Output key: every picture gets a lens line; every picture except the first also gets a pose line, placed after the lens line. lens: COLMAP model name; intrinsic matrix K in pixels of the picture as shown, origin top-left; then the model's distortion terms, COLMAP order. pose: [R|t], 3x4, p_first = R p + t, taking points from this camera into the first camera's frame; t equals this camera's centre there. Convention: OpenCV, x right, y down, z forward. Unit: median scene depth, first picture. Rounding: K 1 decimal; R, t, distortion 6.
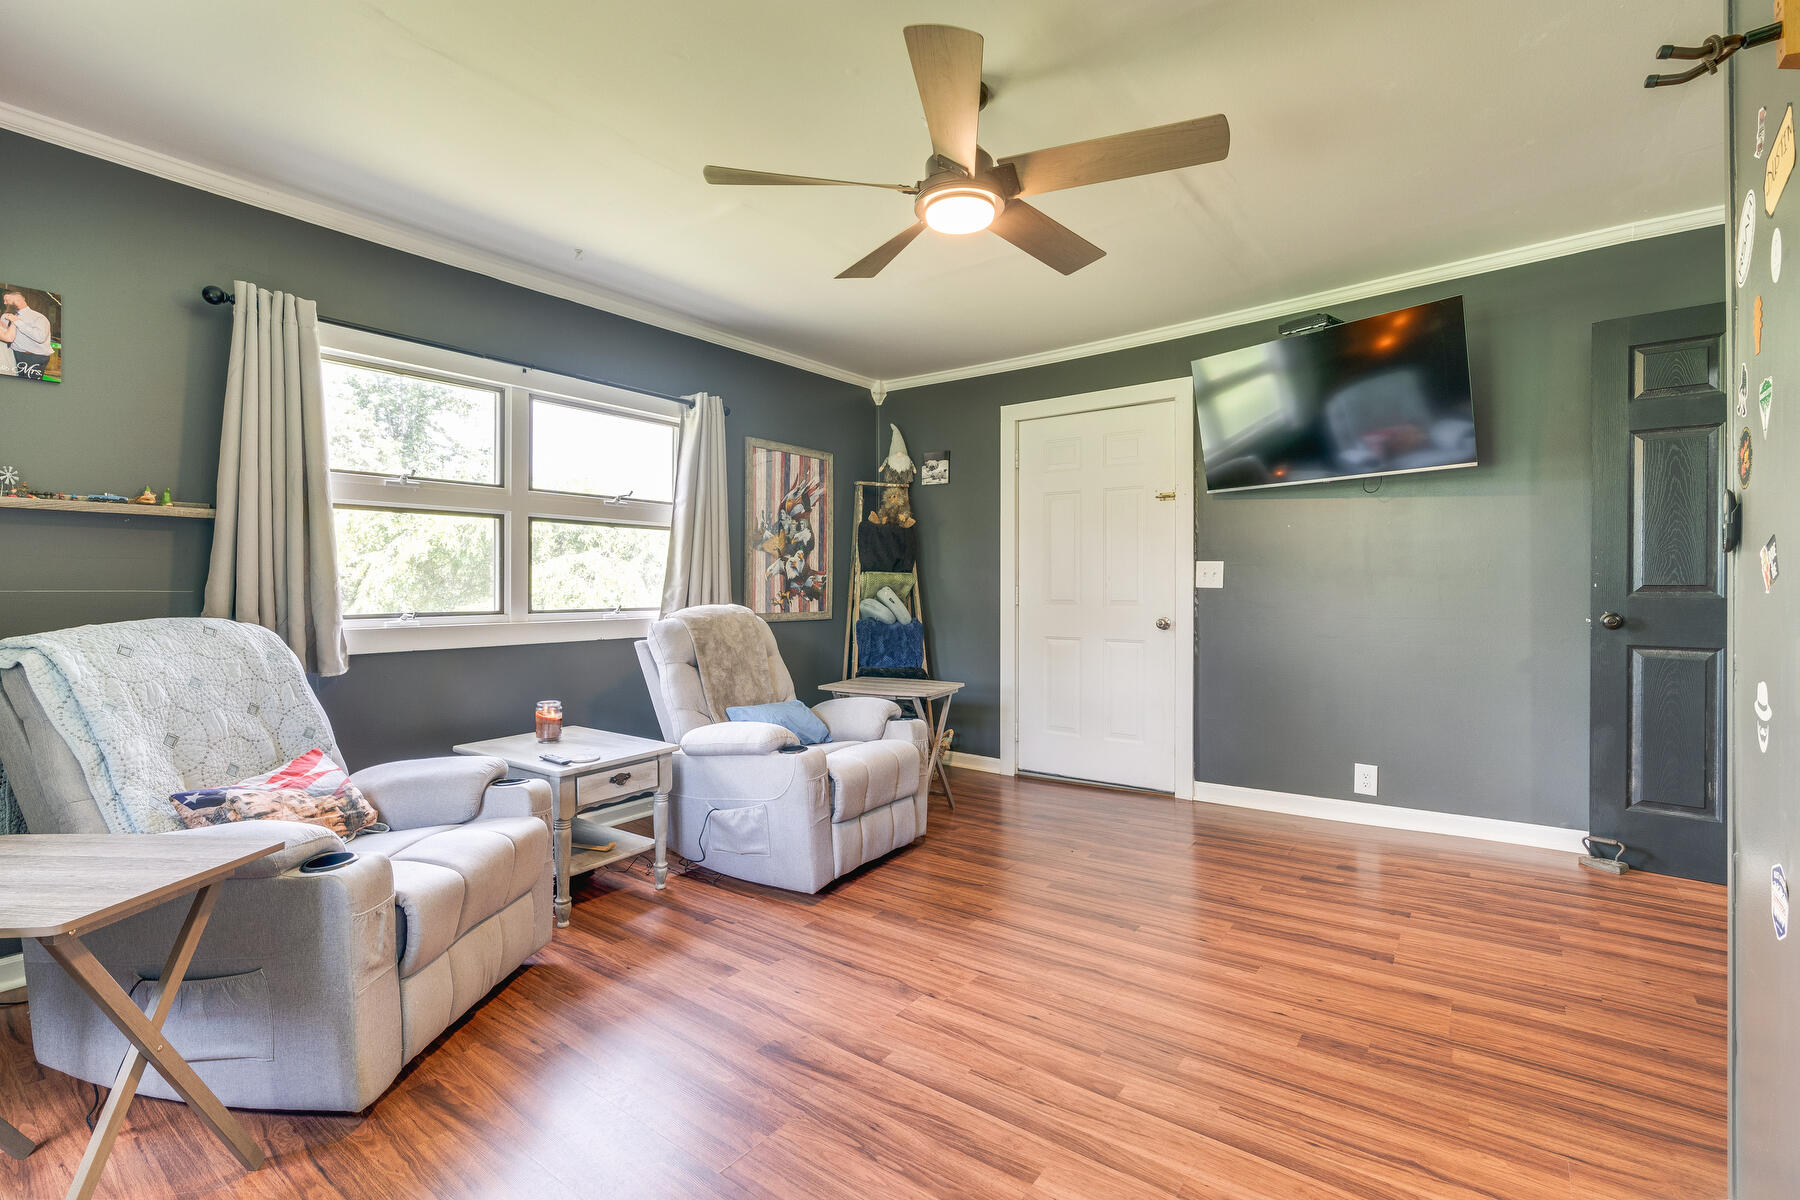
lens RADIAL K [[820.0, 0, 883.7], [0, 820.0, 590.9], [0, 0, 1]] dist [-0.012013, 0.001039]
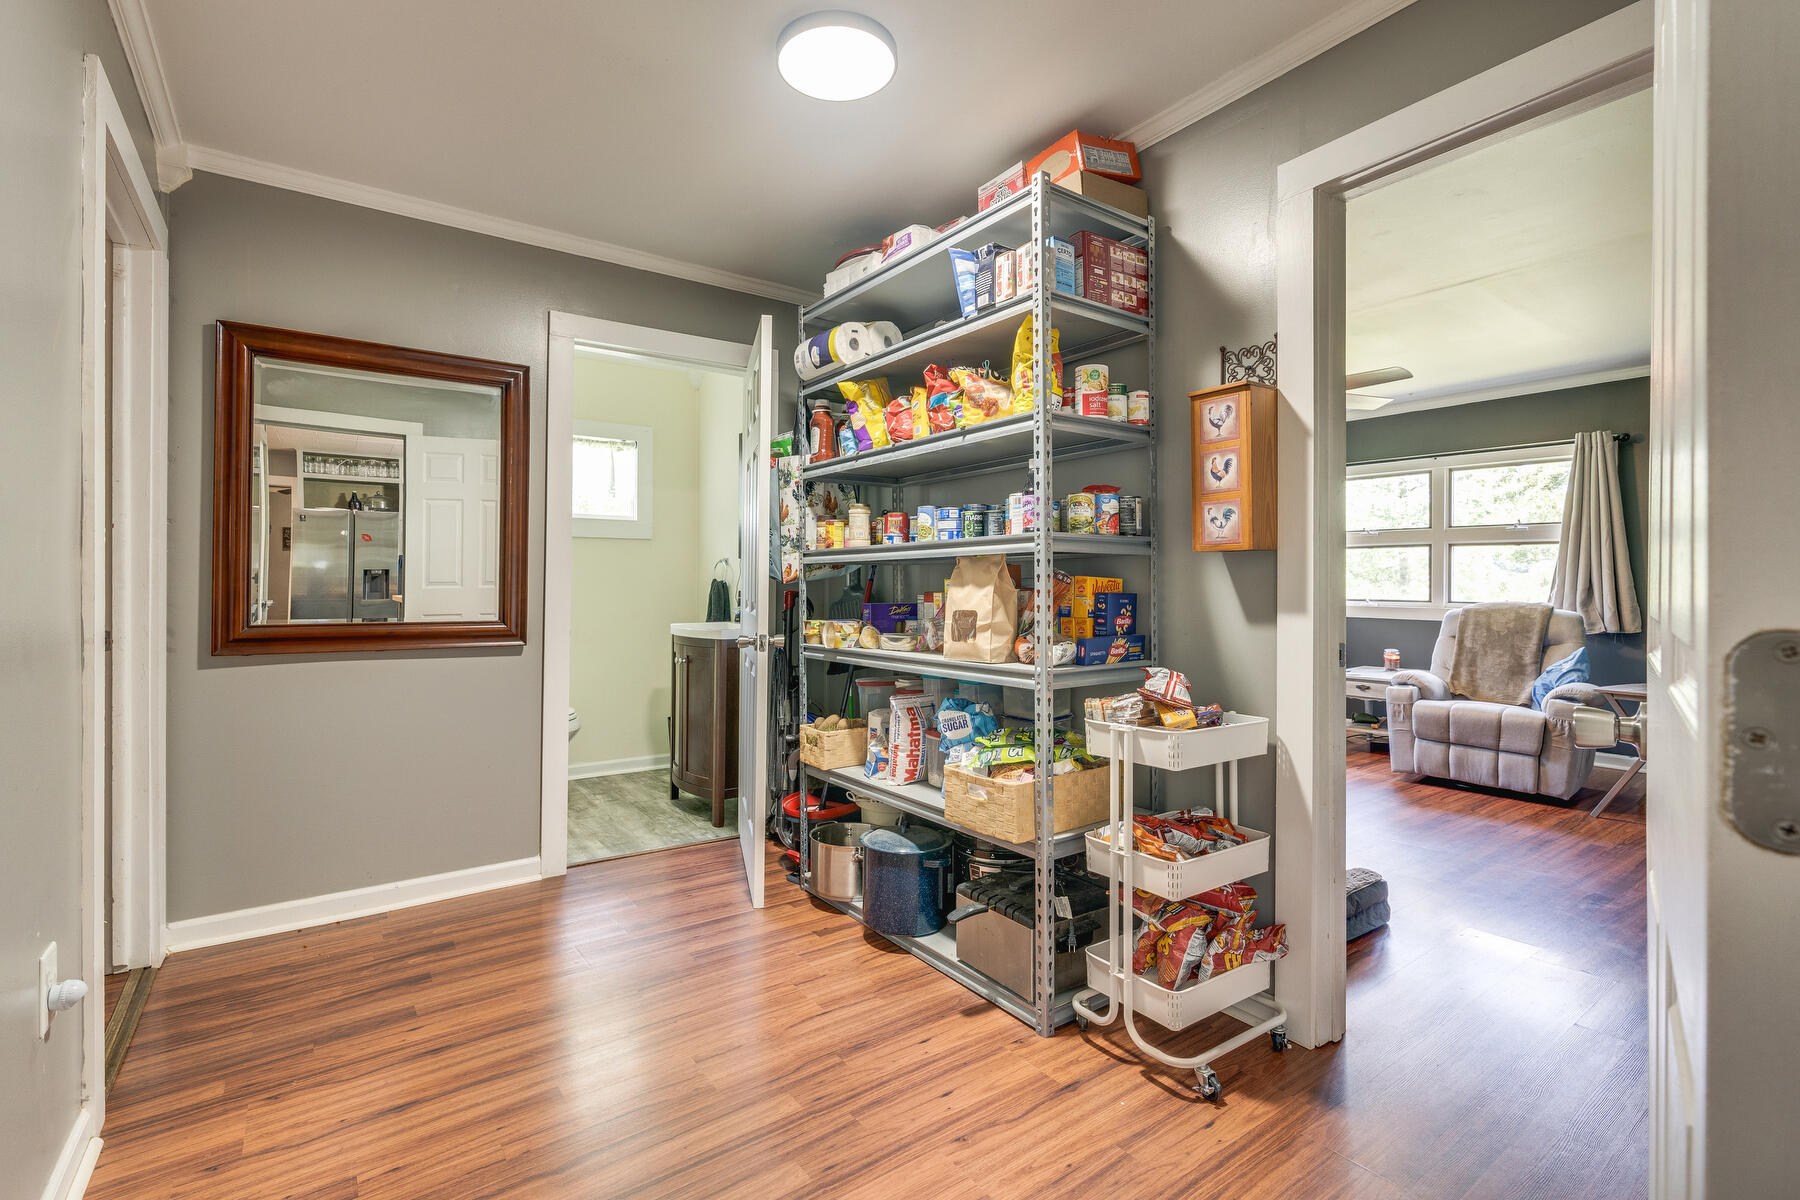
lens RADIAL K [[820.0, 0, 888.1], [0, 820.0, 580.3], [0, 0, 1]] dist [-0.012013, 0.001039]
pose [[-0.304571, -0.001562, -0.952488, 1.334783], [-0.008706, 0.999961, 0.001144, -0.008840], [0.952450, 0.008641, -0.304573, 0.390797]]
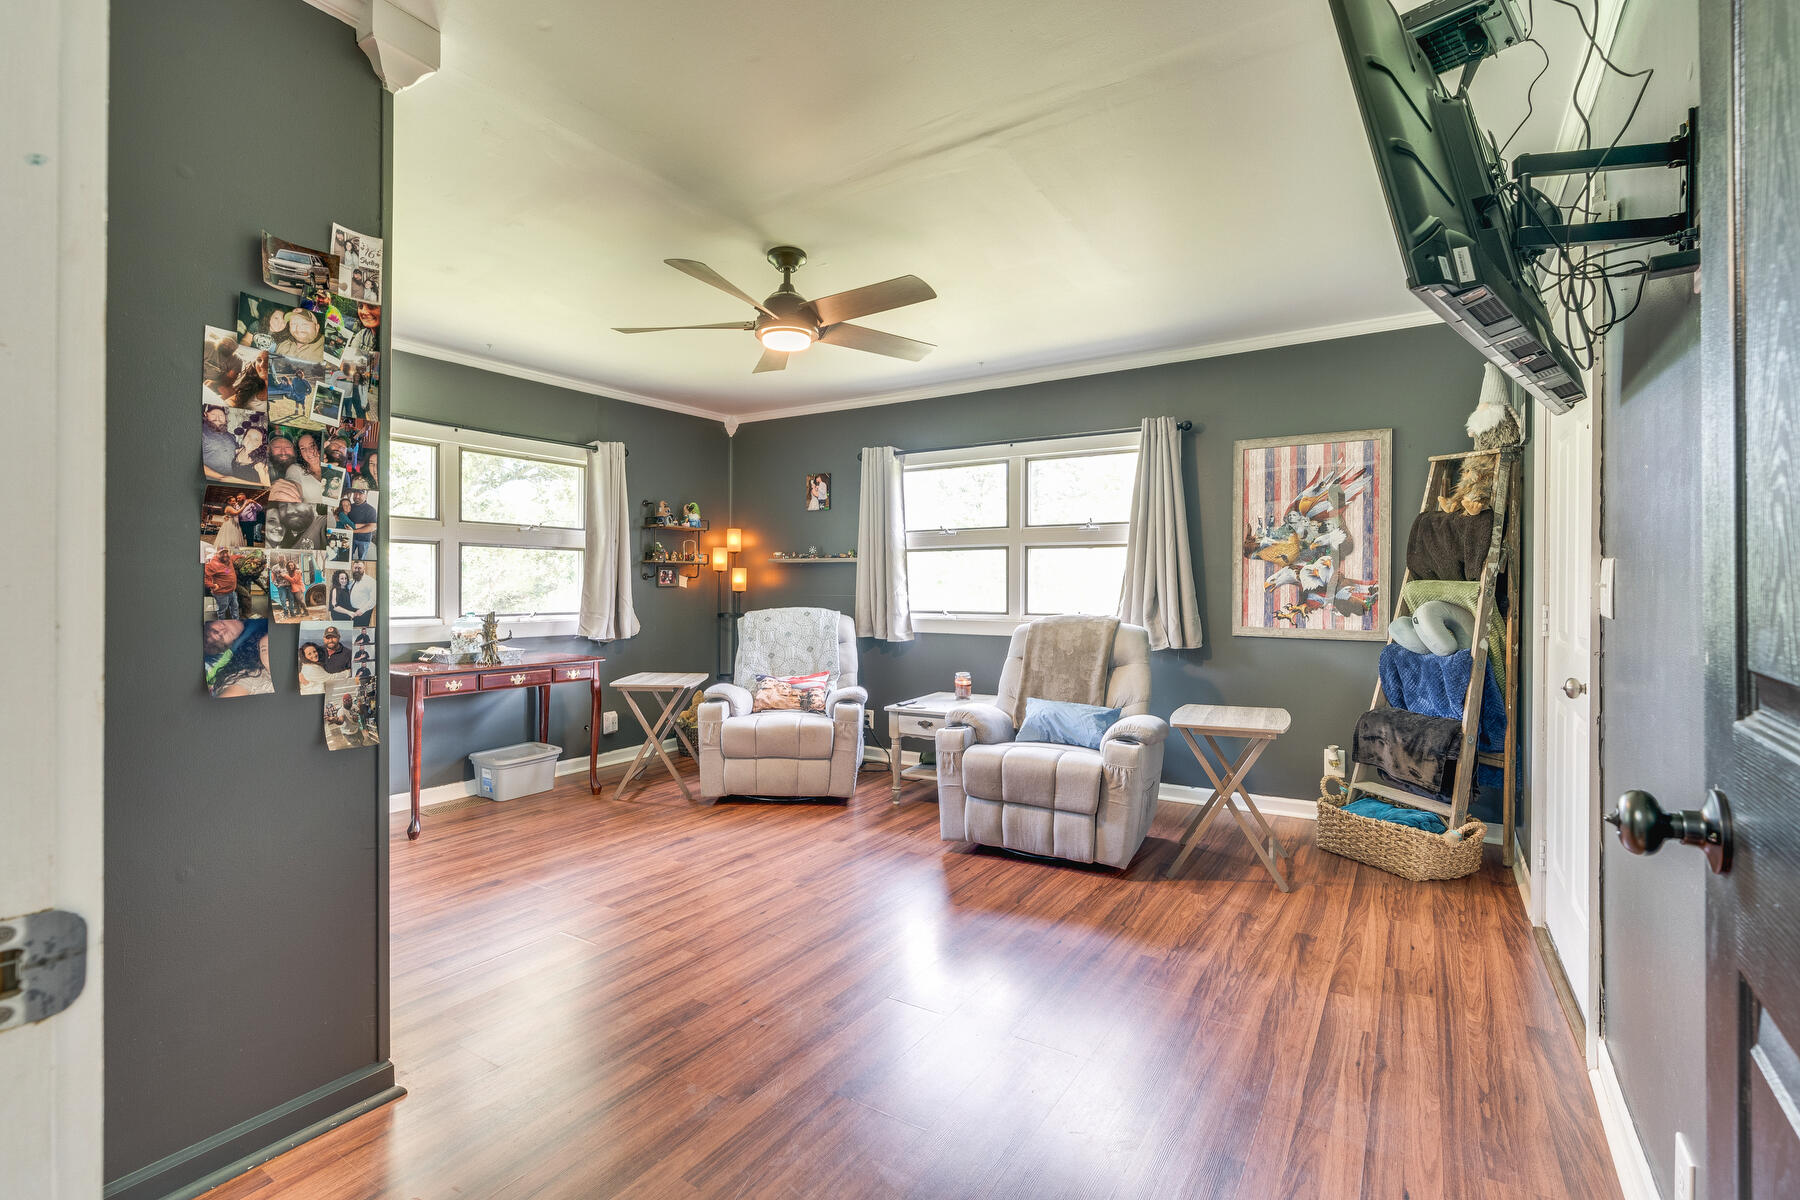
lens RADIAL K [[820.0, 0, 899.0], [0, 820.0, 590.3], [0, 0, 1]] dist [-0.012013, 0.001039]
pose [[0.074503, 0.008439, -0.997185, 0.872998], [-0.007120, 0.999943, 0.007931, -0.021756], [0.997195, 0.006509, 0.074559, 0.618958]]
